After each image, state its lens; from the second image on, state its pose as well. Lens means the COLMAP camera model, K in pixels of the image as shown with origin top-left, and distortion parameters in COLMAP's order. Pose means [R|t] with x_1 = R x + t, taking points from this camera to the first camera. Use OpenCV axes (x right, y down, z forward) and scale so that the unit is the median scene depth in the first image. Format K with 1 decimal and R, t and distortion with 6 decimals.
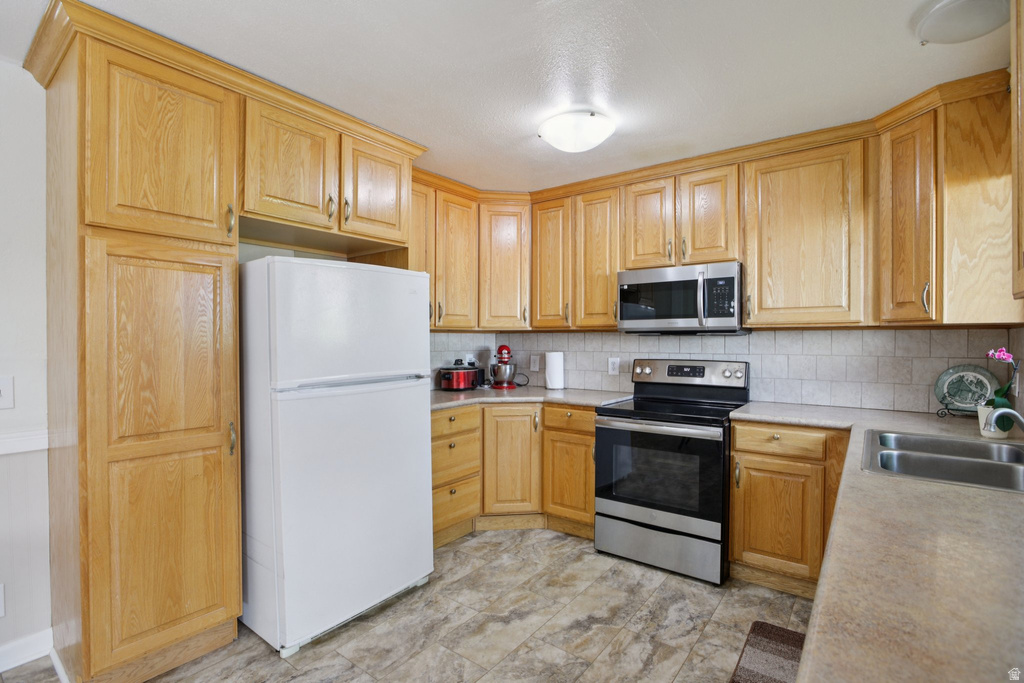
lens RADIAL K [[482.0, 0, 504.7], [0, 482.0, 342.4], [0, 0, 1]] dist [-0.078141, 0.042914]
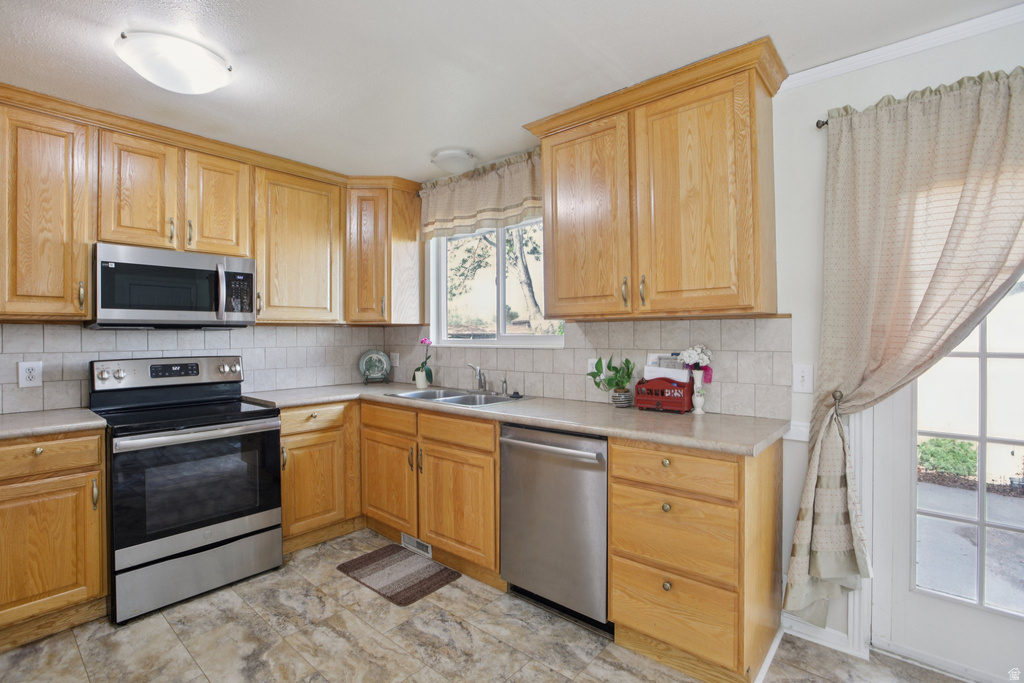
lens RADIAL K [[481.8, 0, 511.2], [0, 481.8, 335.1], [0, 0, 1]] dist [-0.052957, 0.020233]
pose [[0.045522, -0.003405, 0.998958, -0.574848], [0.010635, 0.999939, 0.002924, -0.000858], [-0.998907, 0.010491, 0.045556, 0.422332]]
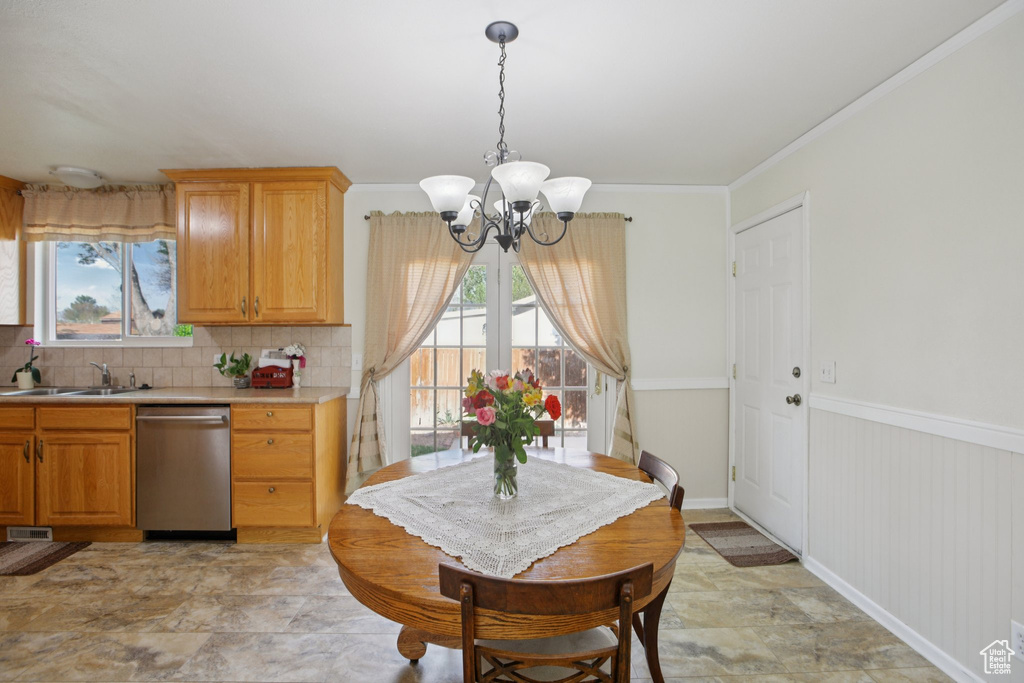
lens RADIAL K [[485.6, 0, 507.7], [0, 485.6, 332.0], [0, 0, 1]] dist [-0.052421, 0.020376]
pose [[-0.625058, 0.003899, 0.780569, -1.129233], [0.004234, 0.999990, -0.001604, -0.003182], [-0.780567, 0.002302, -0.625068, 0.503644]]
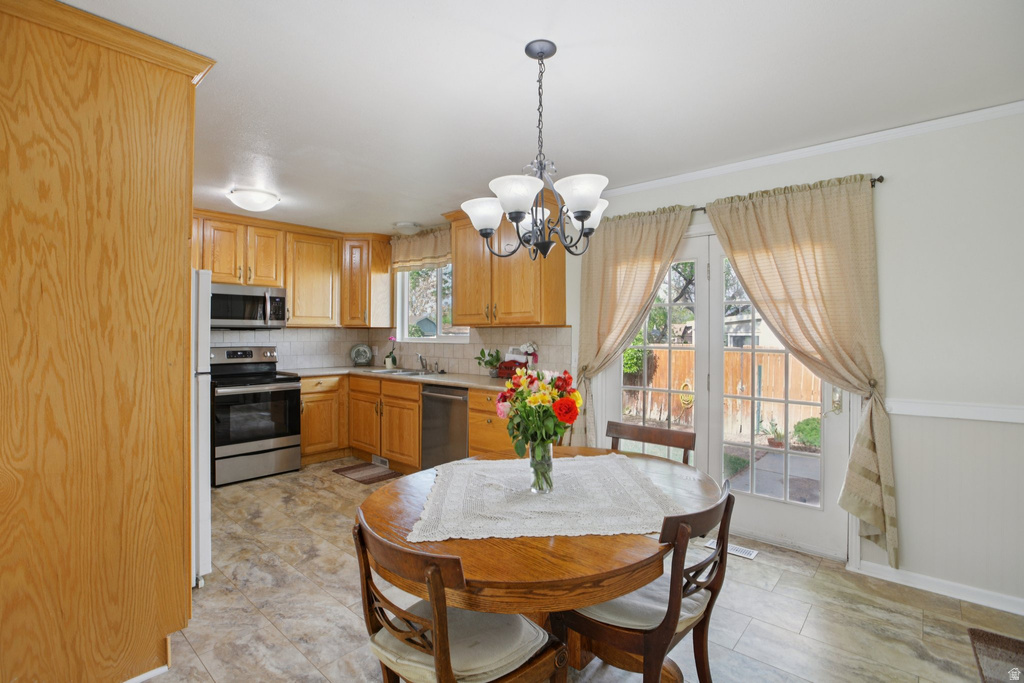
lens RADIAL K [[485.6, 0, 507.7], [0, 485.6, 332.0], [0, 0, 1]] dist [-0.052421, 0.020376]
pose [[0.072166, 0.001669, 0.997391, -1.317245], [0.001951, 0.999996, -0.001815, -0.006786], [-0.997391, 0.002077, 0.072163, 0.064482]]
